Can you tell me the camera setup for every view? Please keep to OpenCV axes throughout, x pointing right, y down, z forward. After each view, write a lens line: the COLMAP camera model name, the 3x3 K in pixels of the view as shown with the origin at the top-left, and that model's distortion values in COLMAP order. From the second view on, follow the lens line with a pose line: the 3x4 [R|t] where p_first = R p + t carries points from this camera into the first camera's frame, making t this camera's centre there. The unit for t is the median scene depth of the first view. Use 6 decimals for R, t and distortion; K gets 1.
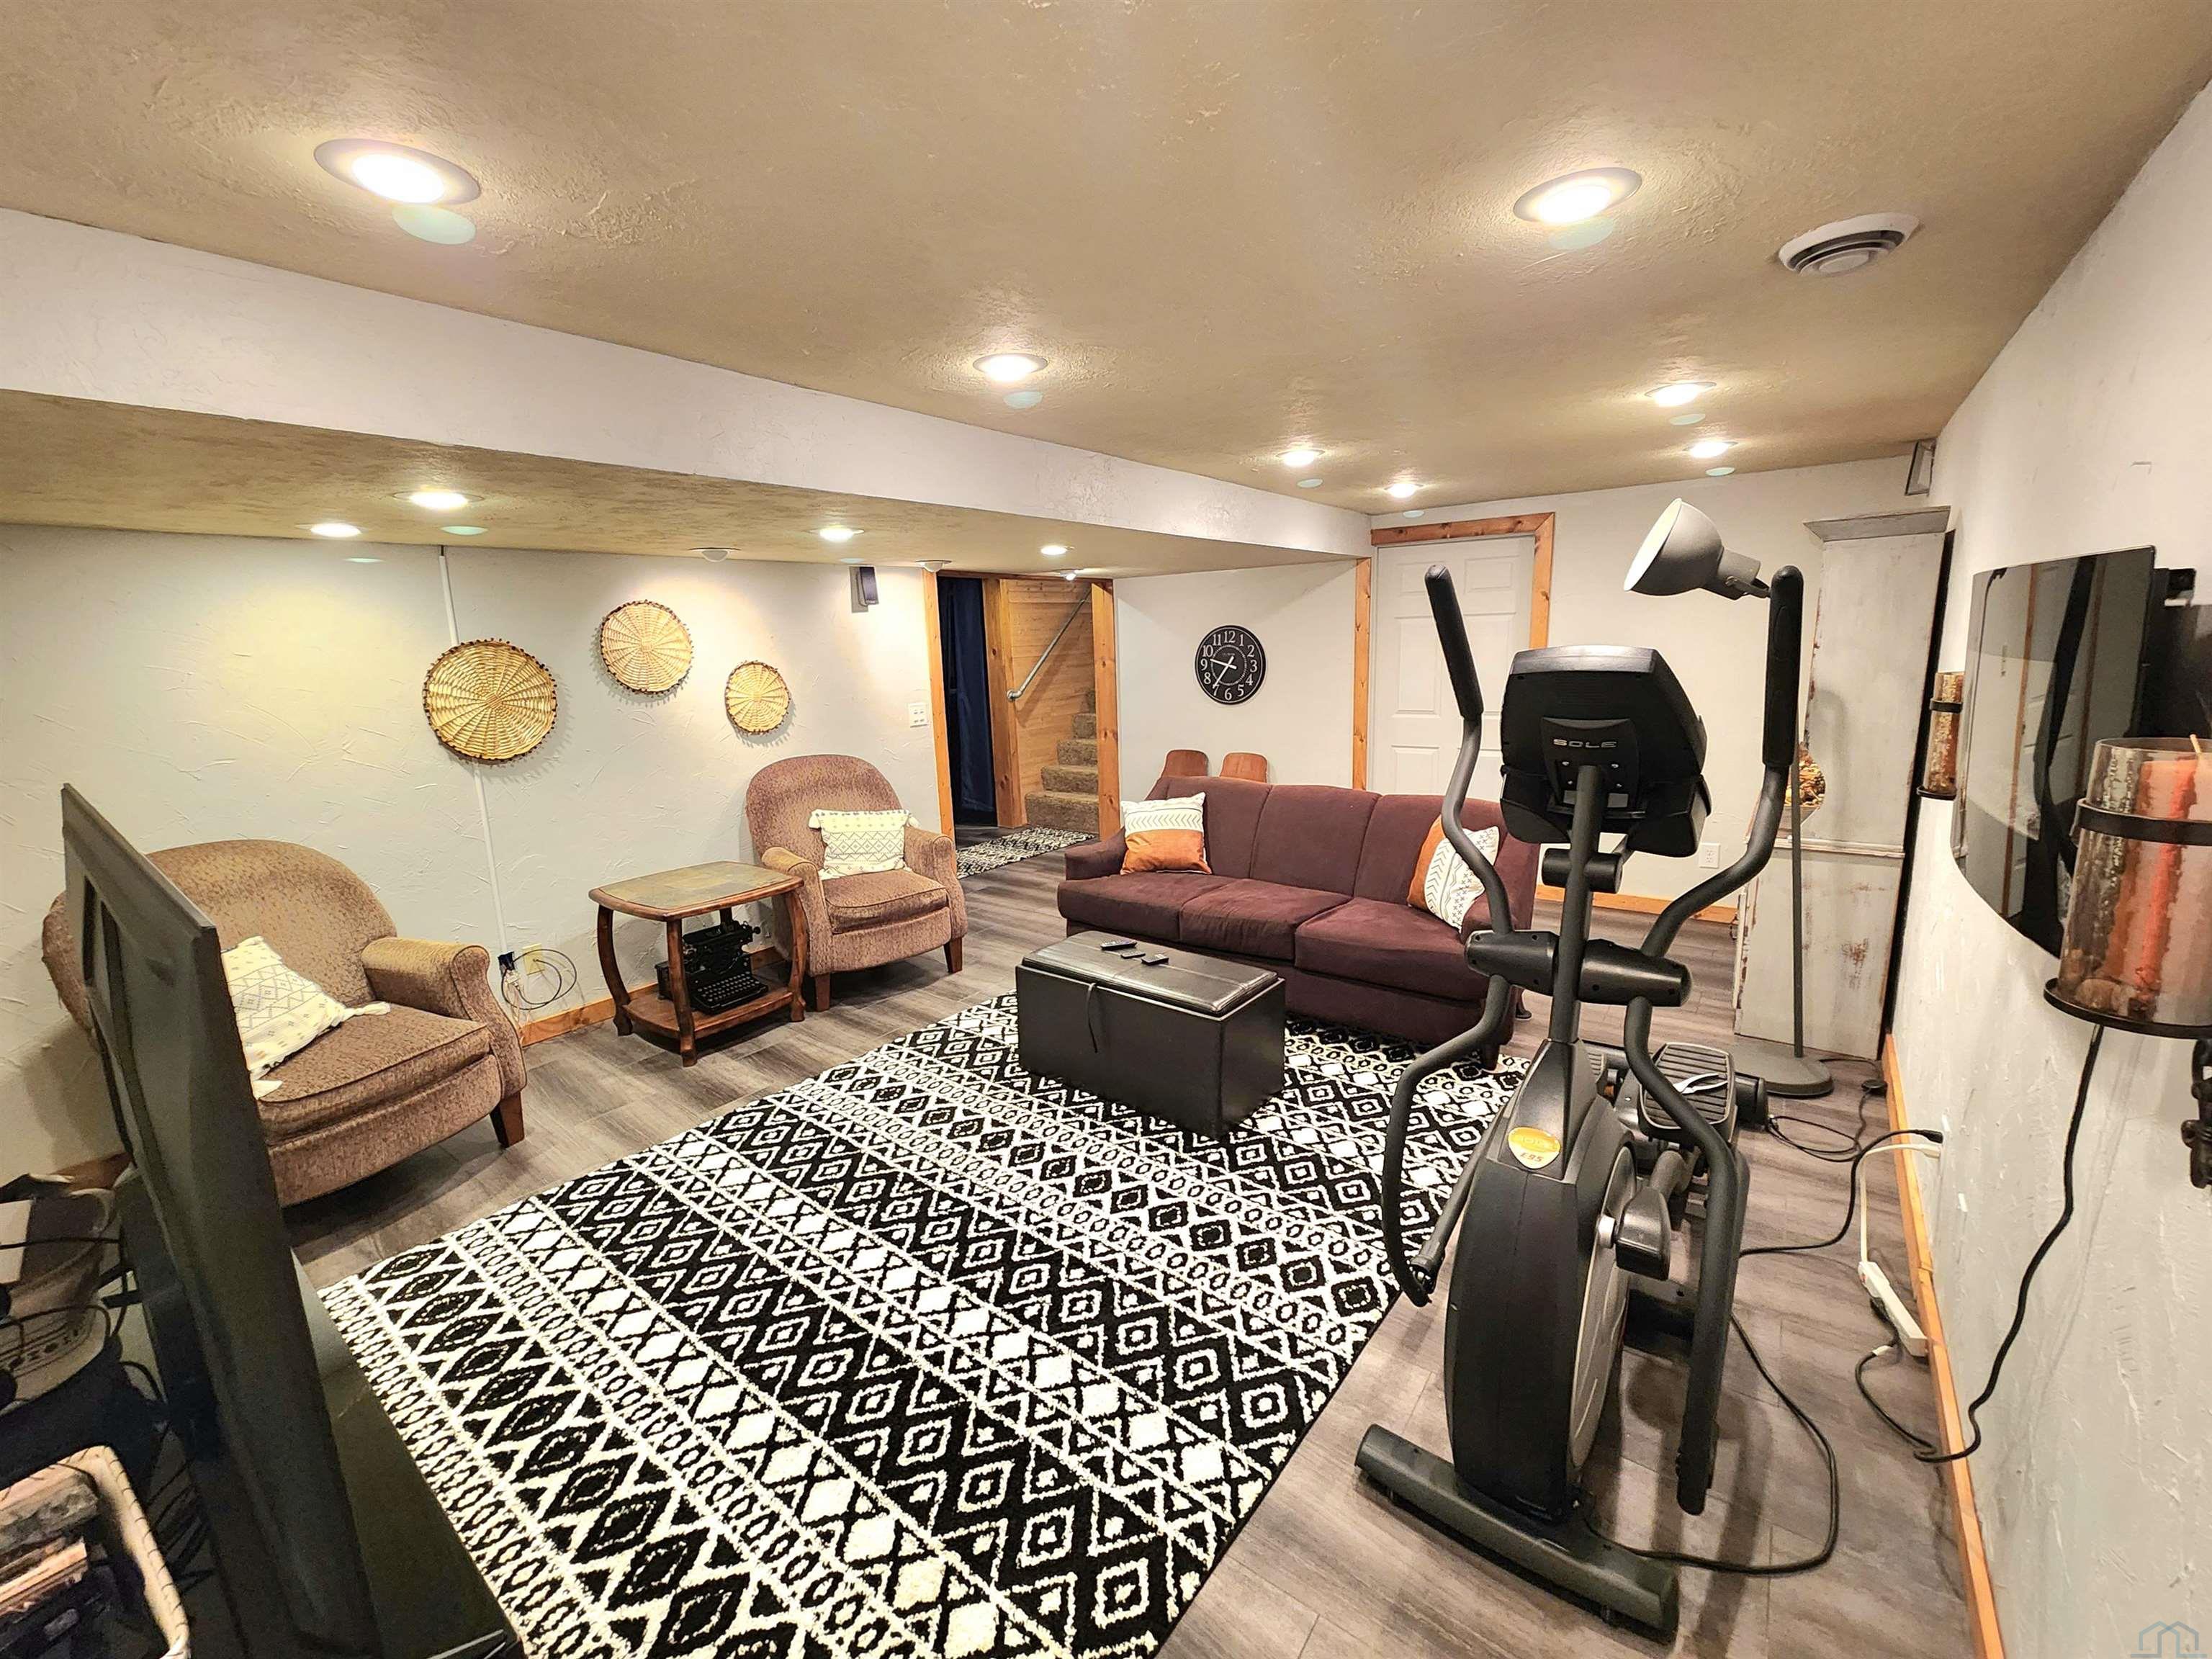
lens RADIAL K [[910.0, 0, 1123.8], [0, 910.0, 873.4], [0, 0, 1]] dist [0.004476, -0.003912]
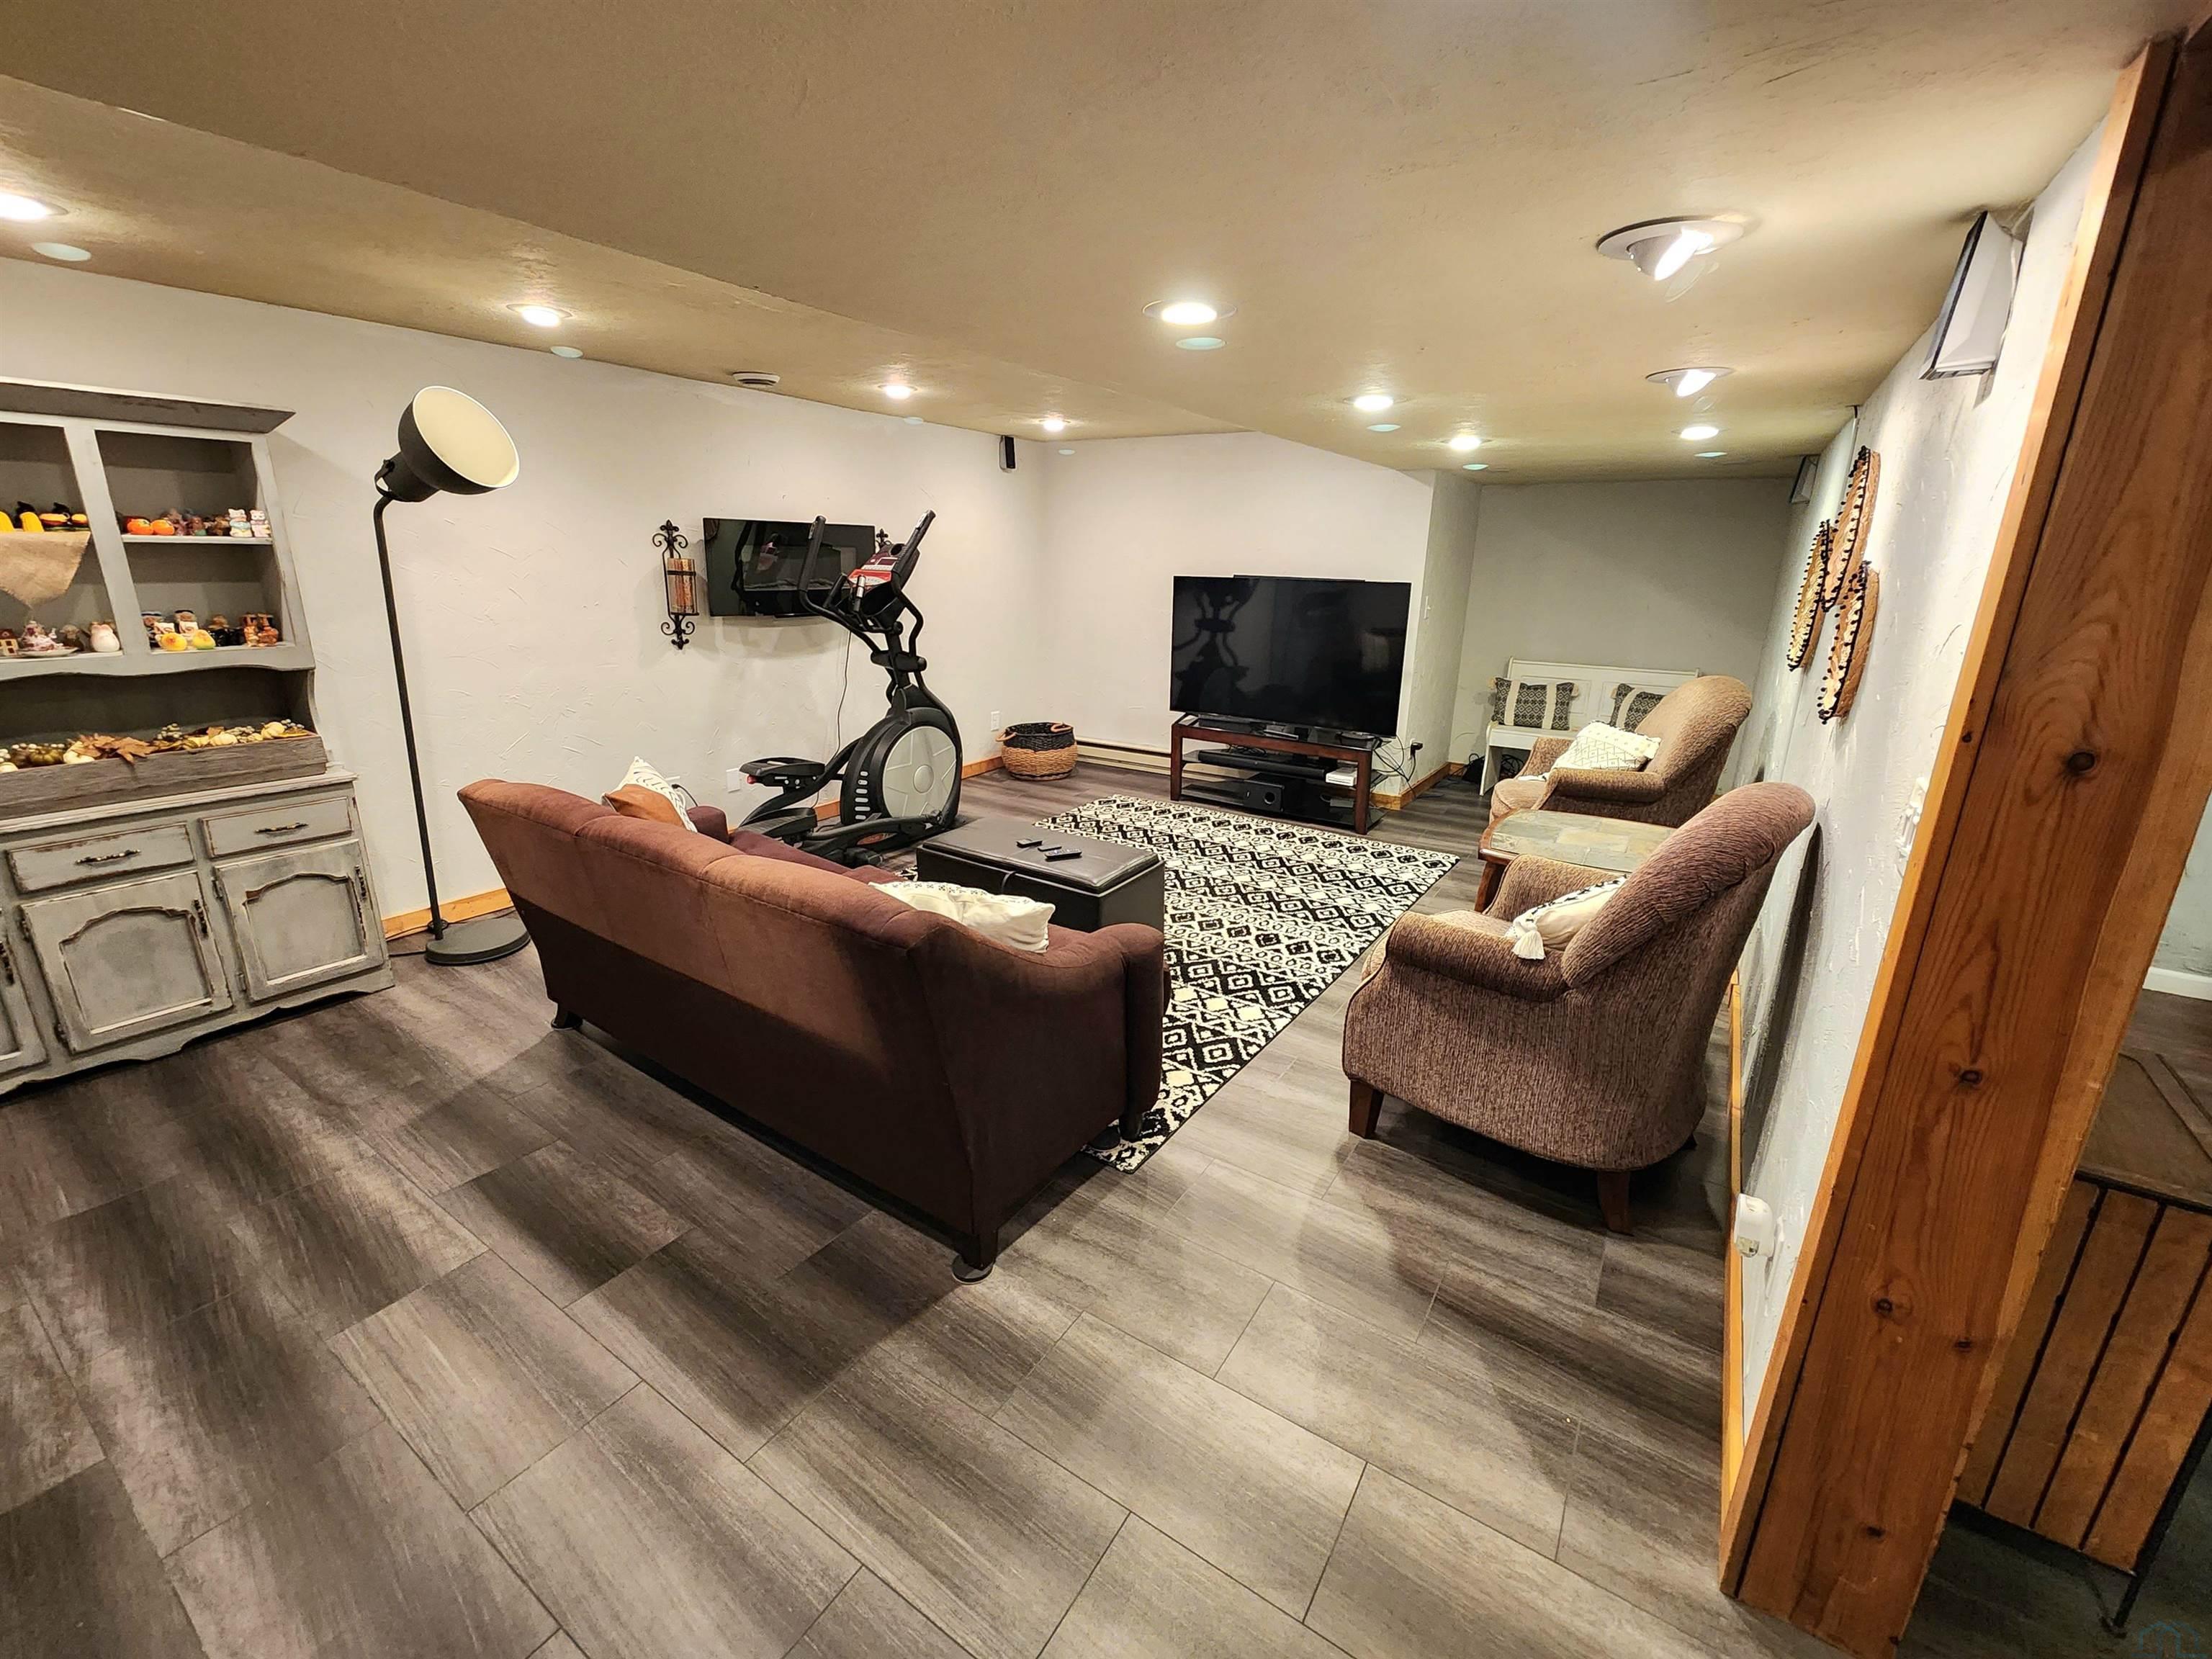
lens RADIAL K [[910.0, 0, 1105.6], [0, 910.0, 810.2], [0, 0, 1]] dist [0.004476, -0.003912]
pose [[-0.998983, 0.017359, -0.041620, -0.012791], [-0.006573, 0.857033, 0.515220, -0.597533], [0.044613, 0.514970, -0.856047, 2.329900]]
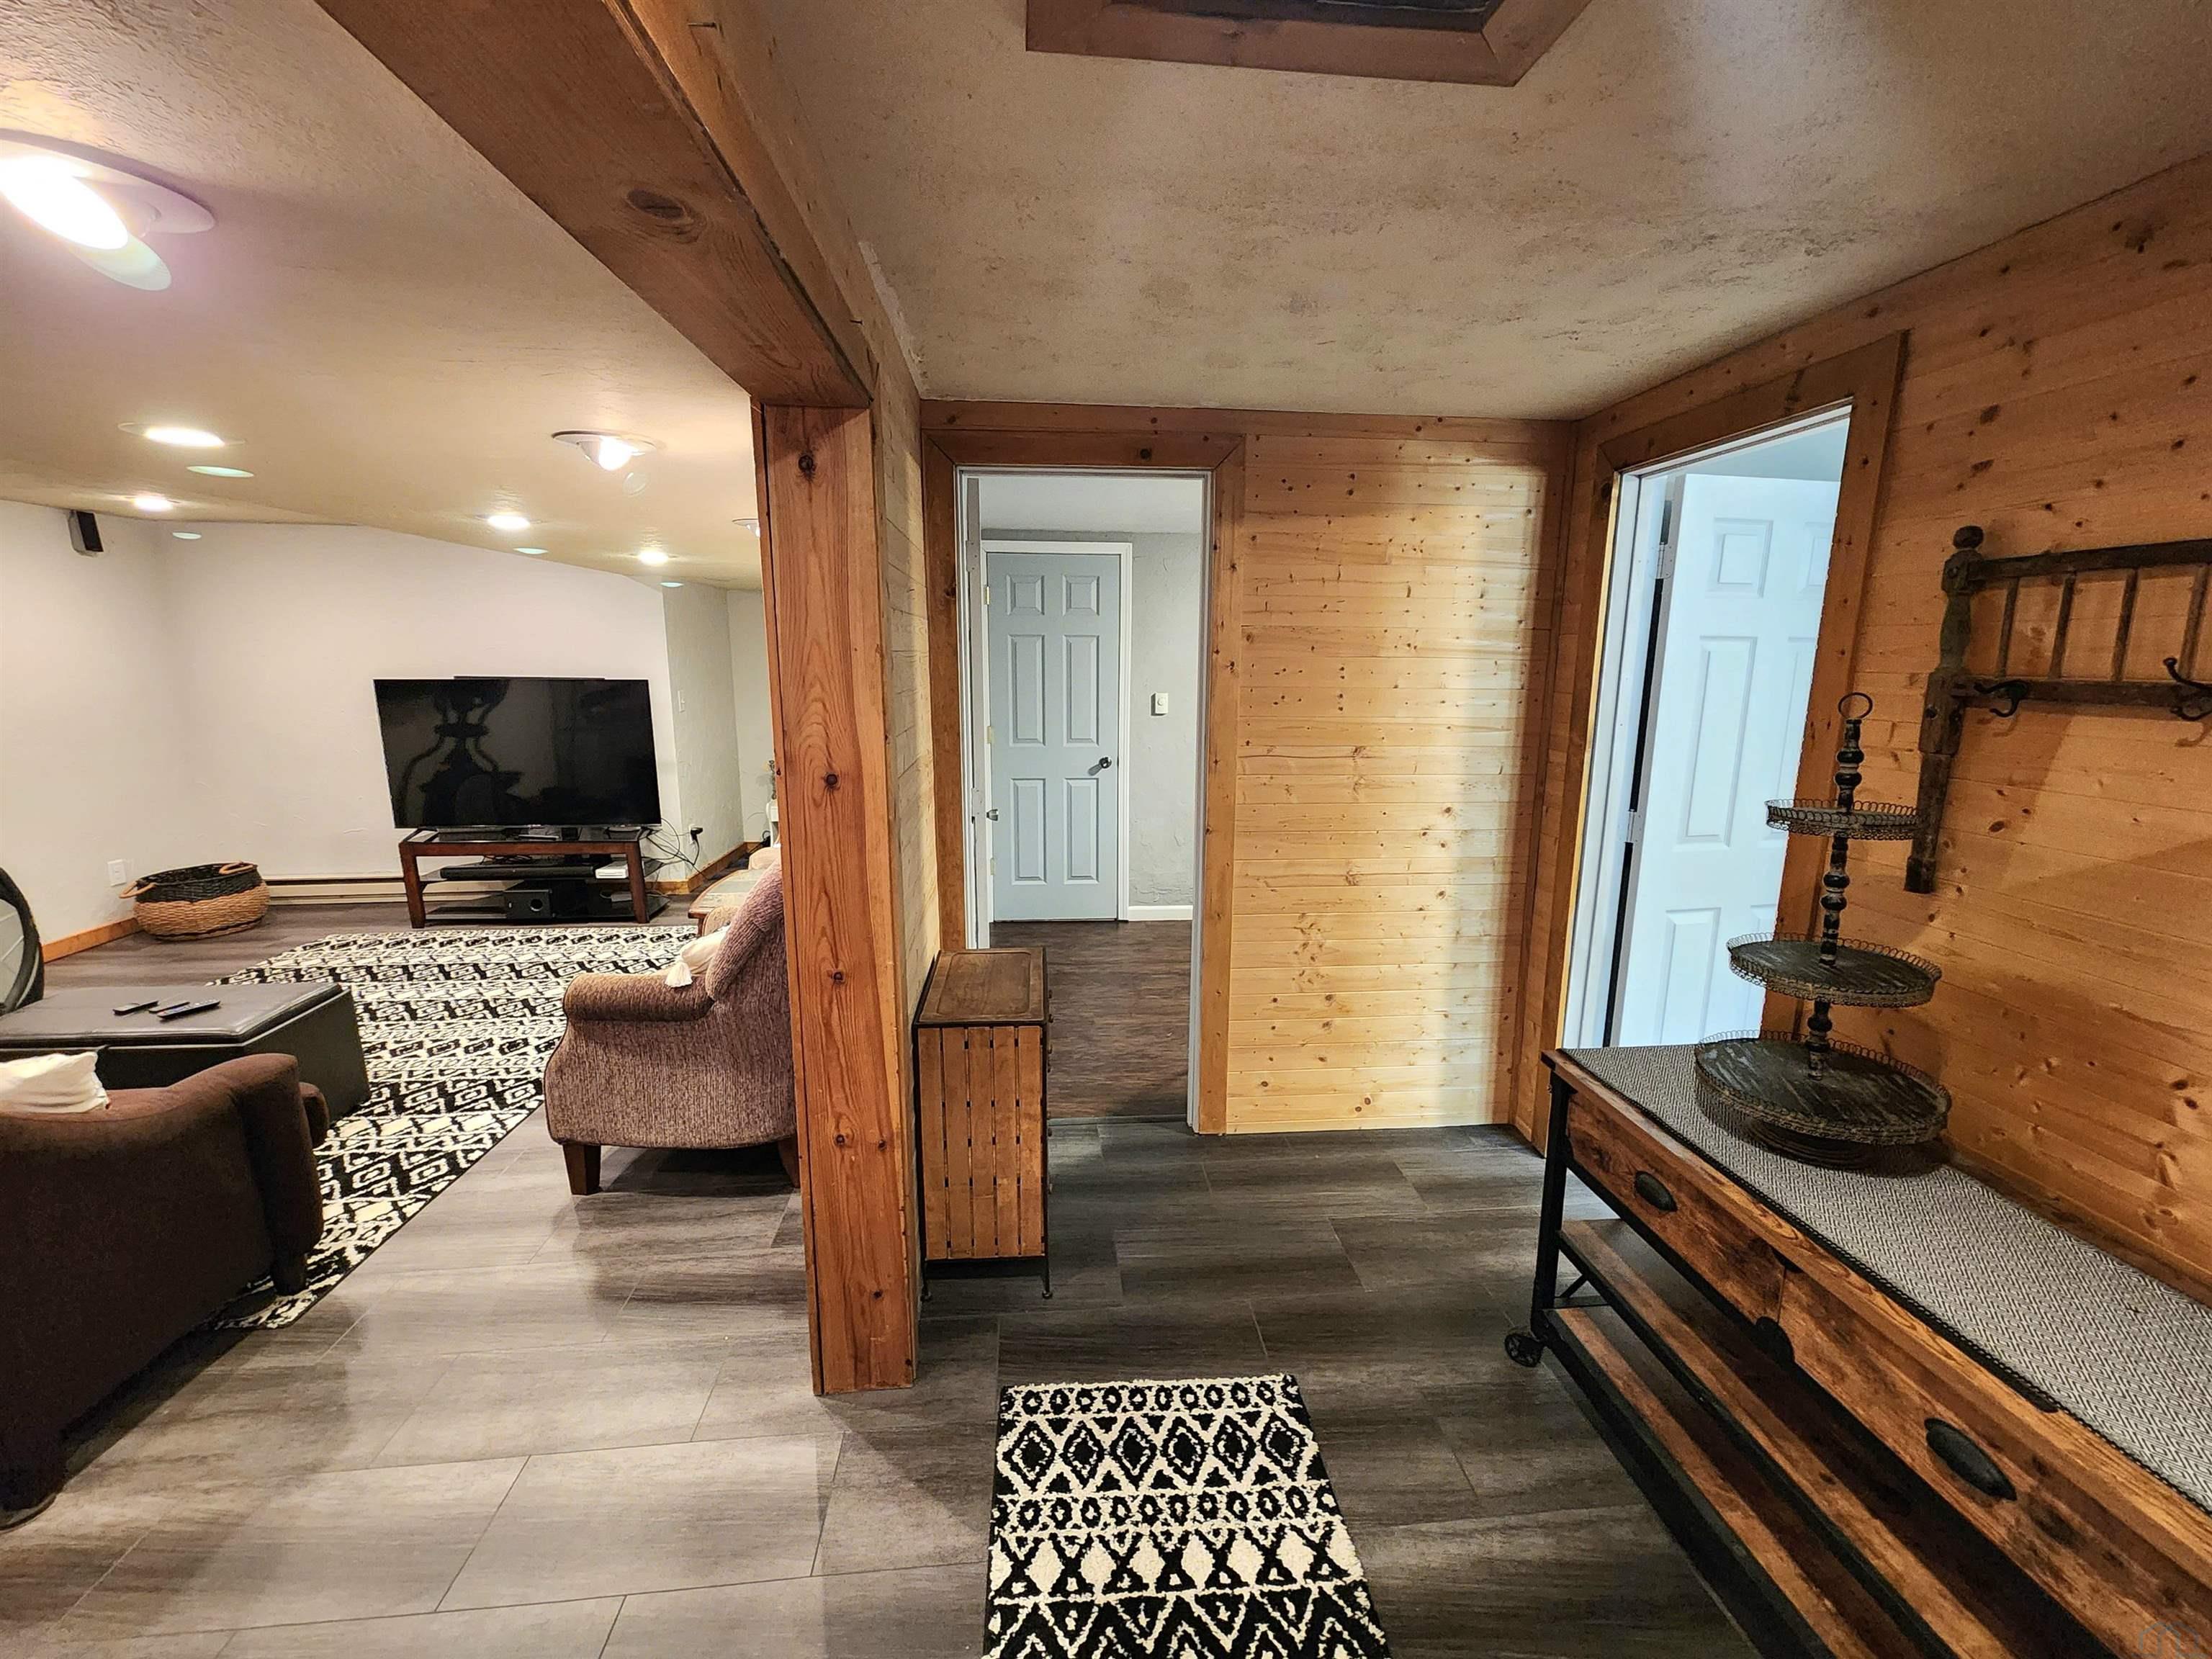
lens RADIAL K [[910.0, 0, 1114.6], [0, 910.0, 813.4], [0, 0, 1]] dist [0.004476, -0.003912]
pose [[-0.748357, 0.133346, -0.649754, -0.152365], [-0.163183, 0.912464, 0.375207, -0.680185], [0.642909, 0.386818, -0.661090, 2.587366]]
